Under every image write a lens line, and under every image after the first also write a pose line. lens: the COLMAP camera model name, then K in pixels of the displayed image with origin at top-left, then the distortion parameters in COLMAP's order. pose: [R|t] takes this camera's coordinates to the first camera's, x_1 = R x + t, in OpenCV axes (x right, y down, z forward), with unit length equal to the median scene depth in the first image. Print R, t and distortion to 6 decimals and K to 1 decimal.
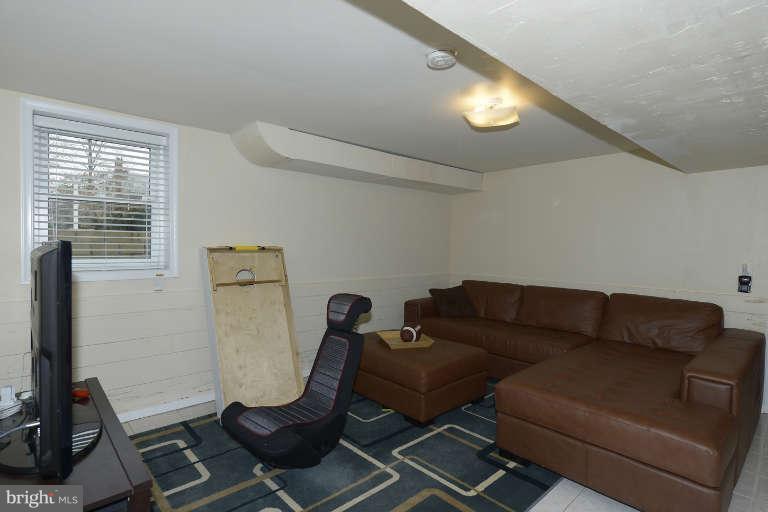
lens RADIAL K [[399.9, 0, 383.3], [0, 399.9, 248.6], [0, 0, 1]] dist [-0.001648, -0.000096]
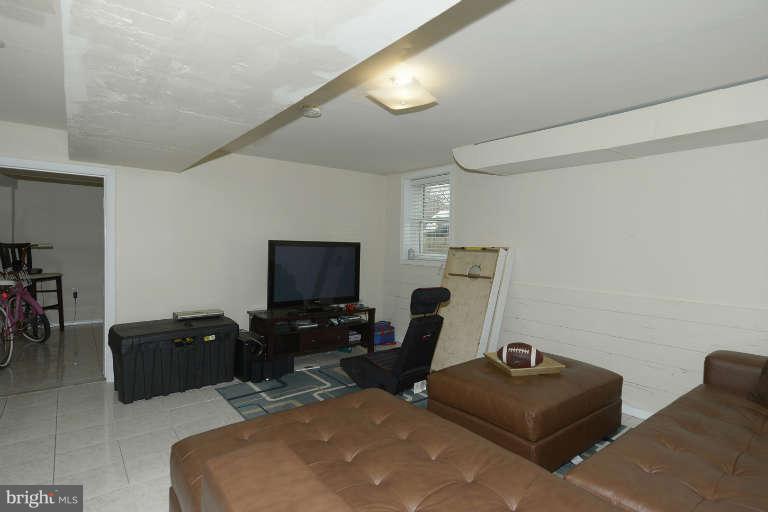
lens RADIAL K [[399.9, 0, 383.3], [0, 399.9, 248.6], [0, 0, 1]] dist [-0.001648, -0.000096]
pose [[-0.066689, 0.002944, -0.997769, 0.905809], [-0.023565, 0.999712, 0.004525, 0.000684], [0.997495, 0.023814, -0.066600, 0.791715]]
